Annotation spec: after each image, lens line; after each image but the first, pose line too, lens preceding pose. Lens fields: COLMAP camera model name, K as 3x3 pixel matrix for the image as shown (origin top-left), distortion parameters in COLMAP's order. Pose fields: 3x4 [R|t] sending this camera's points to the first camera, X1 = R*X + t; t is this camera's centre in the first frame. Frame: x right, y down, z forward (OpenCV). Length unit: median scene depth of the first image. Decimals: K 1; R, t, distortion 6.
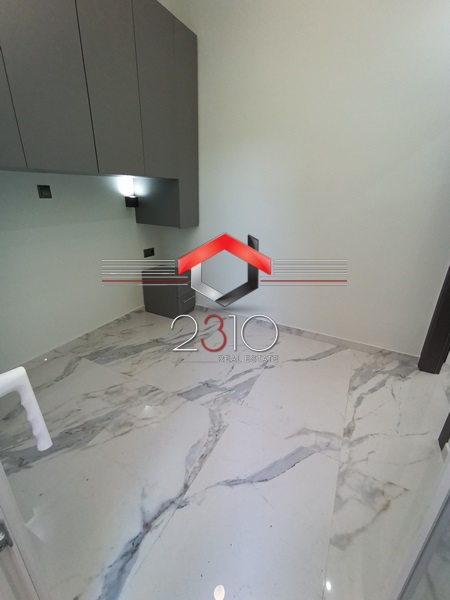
lens RADIAL K [[274.8, 0, 224.9], [0, 274.8, 301.3], [0, 0, 1]] dist [-0.006239, 0.004982]
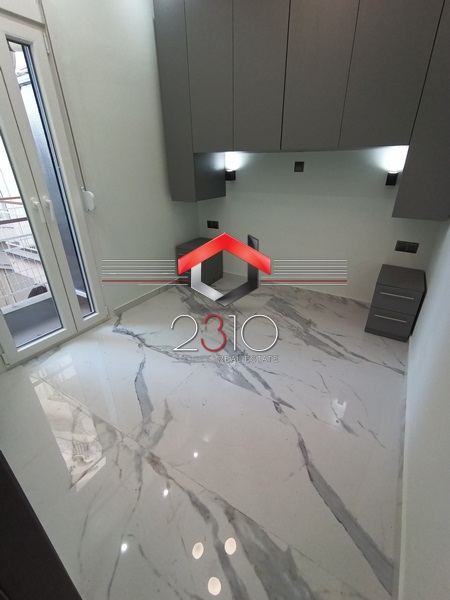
lens RADIAL K [[274.8, 0, 224.6], [0, 274.8, 297.4], [0, 0, 1]] dist [-0.006239, 0.004982]
pose [[-0.085532, 0.409907, -0.908108, 0.715531], [-0.372878, 0.832042, 0.410692, -0.250383], [0.923930, 0.373741, 0.081679, 0.696767]]
